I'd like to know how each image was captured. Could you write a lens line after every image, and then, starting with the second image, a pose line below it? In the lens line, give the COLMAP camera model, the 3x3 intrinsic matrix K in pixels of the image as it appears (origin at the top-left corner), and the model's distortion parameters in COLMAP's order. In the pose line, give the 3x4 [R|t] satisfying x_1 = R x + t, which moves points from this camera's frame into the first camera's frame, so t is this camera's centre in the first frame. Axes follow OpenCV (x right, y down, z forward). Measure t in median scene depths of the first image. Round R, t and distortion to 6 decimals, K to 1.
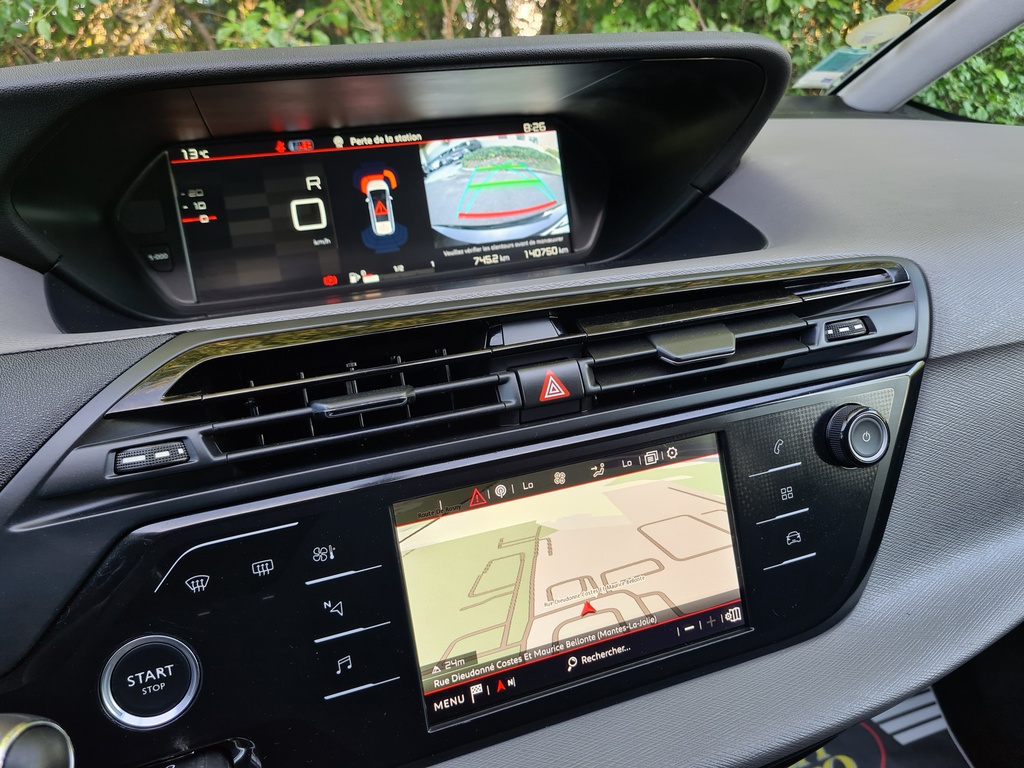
lens RADIAL K [[778.1, 0, 512.5], [0, 778.1, 378.1], [0, 0, 1]] dist [0.041598, -0.035696]
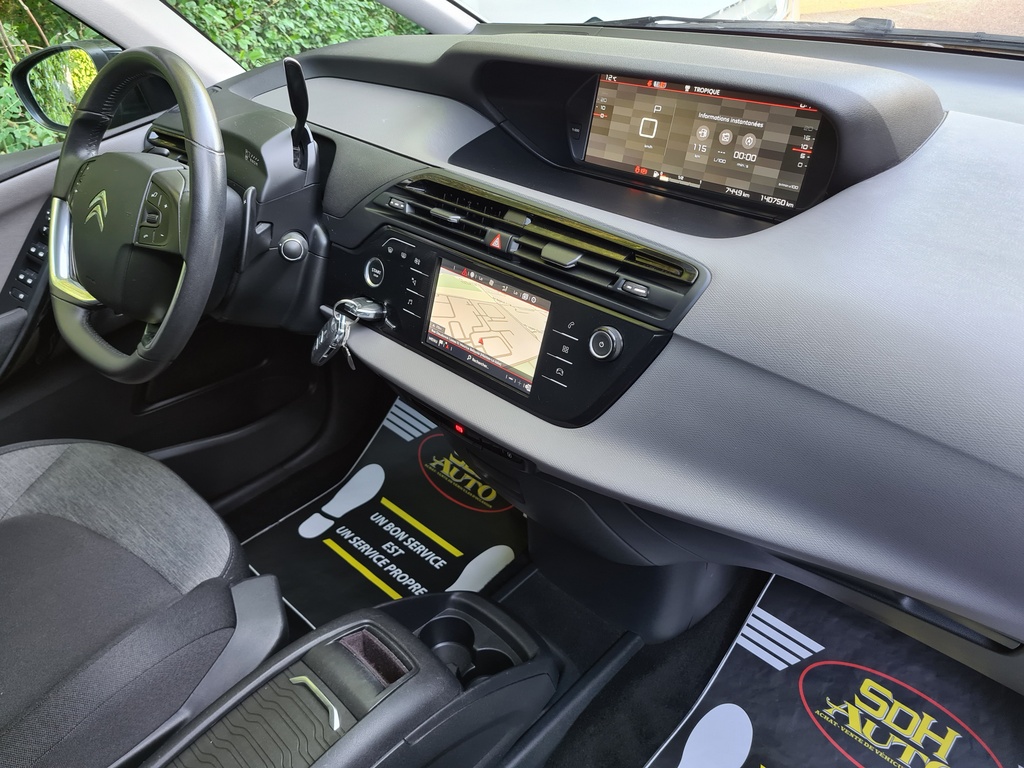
lens RADIAL K [[778.1, 0, 512.5], [0, 778.1, 378.1], [0, 0, 1]] dist [0.041598, -0.035696]
pose [[0.424294, 0.506776, -0.750435, 1.625796], [-0.326188, 0.858631, 0.395416, -0.460542], [0.844734, 0.077011, 0.529616, -0.091889]]
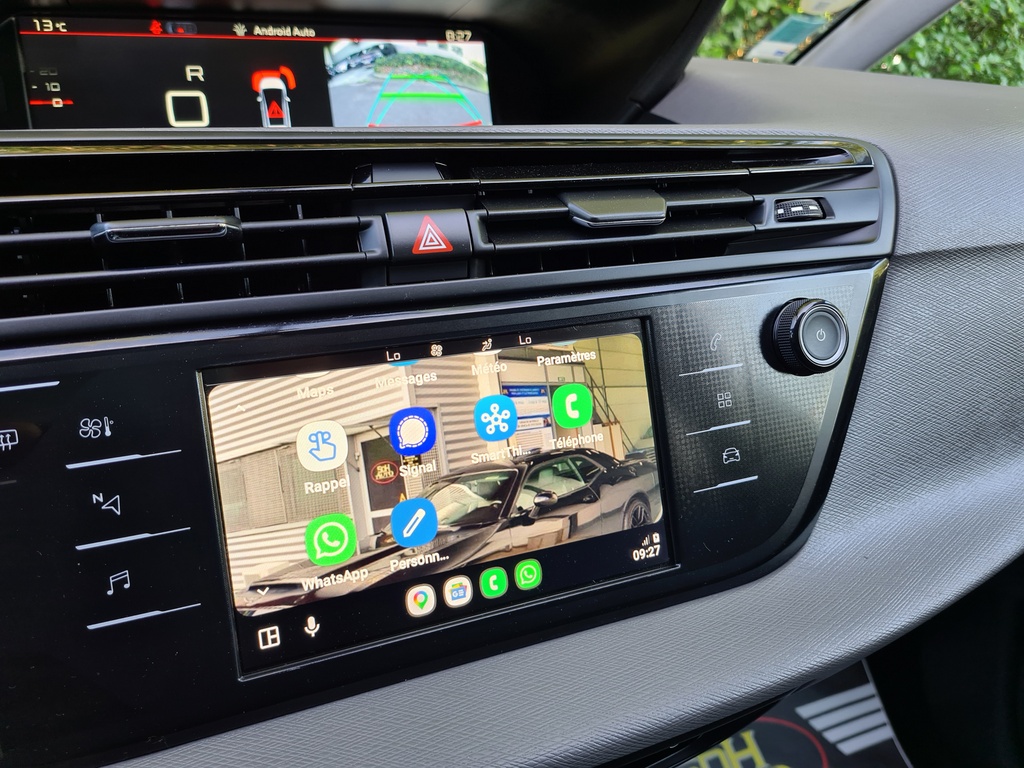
lens RADIAL K [[783.1, 0, 510.2], [0, 783.1, 370.5], [0, 0, 1]] dist [0.035739, -0.036245]
pose [[0.997814, 0.032562, 0.057502, 0.075953], [-0.030506, 0.998876, -0.036290, 0.142683], [-0.058619, 0.034456, 0.997686, 0.186740]]
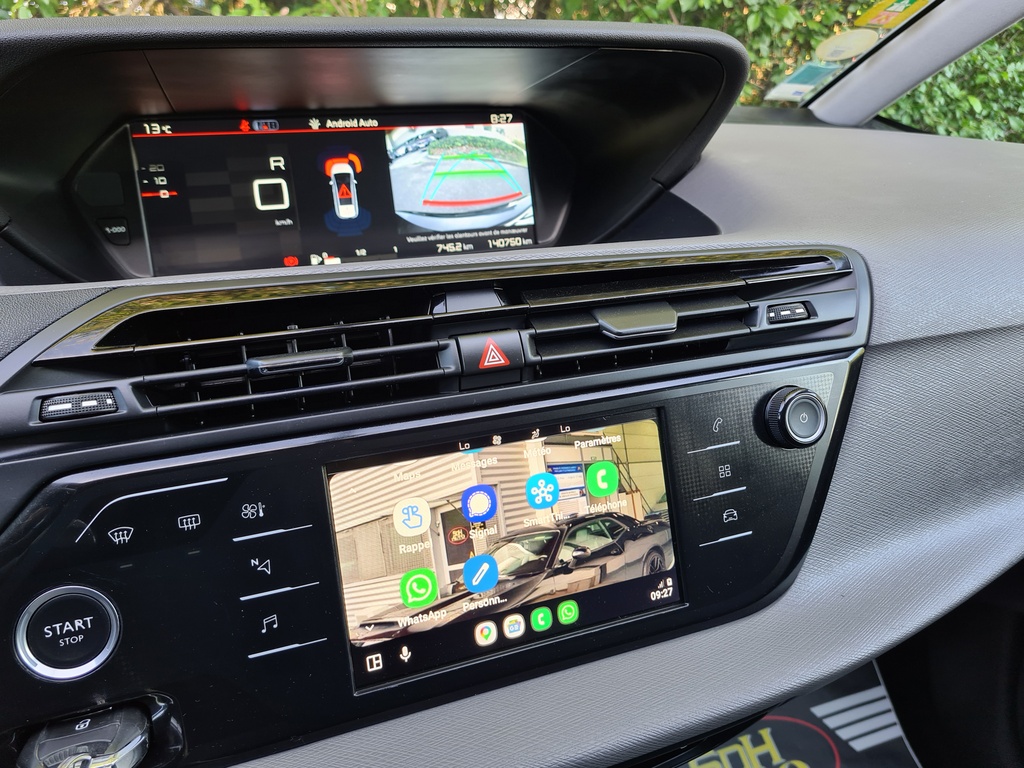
lens RADIAL K [[778.8, 0, 513.7], [0, 778.8, 374.1], [0, 0, 1]] dist [0.042935, -0.037754]
pose [[0.999267, 0.029630, 0.024251, 0.046595], [-0.029110, 0.999344, -0.021524, 0.047999], [-0.024872, 0.020802, 0.999474, -0.005833]]
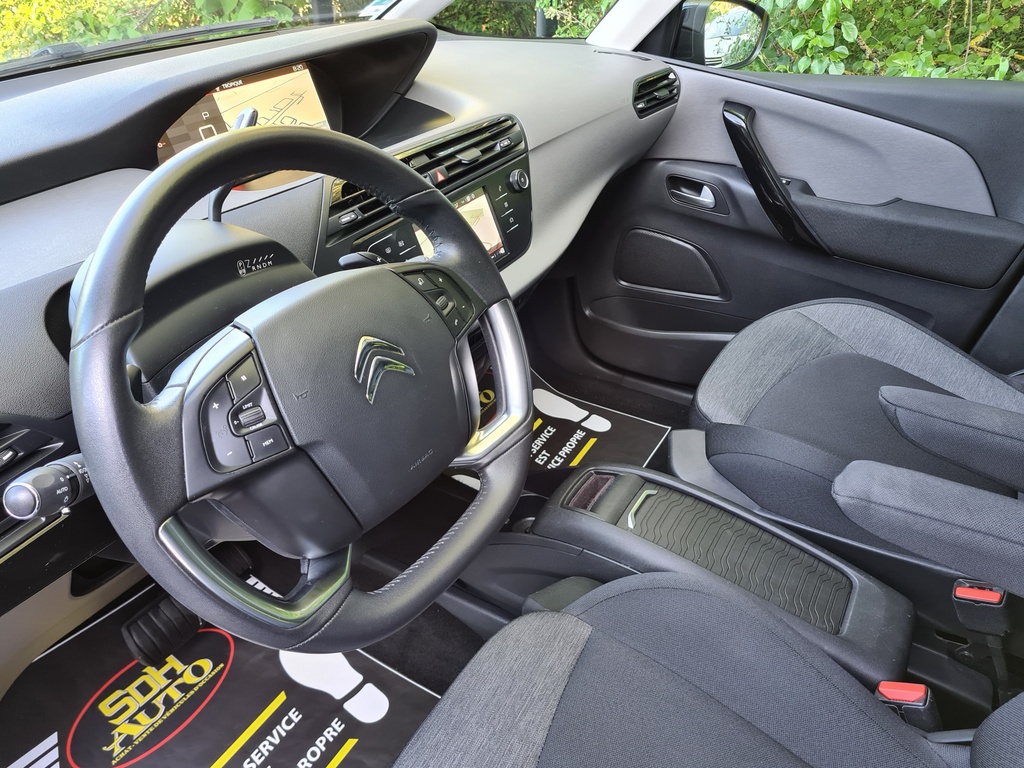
lens RADIAL K [[778.1, 0, 512.5], [0, 778.1, 378.1], [0, 0, 1]] dist [0.041598, -0.035696]
pose [[0.774135, -0.316359, 0.548299, -1.270074], [0.238815, 0.948116, 0.209867, 0.145941], [-0.586244, -0.031523, 0.809521, -1.210068]]
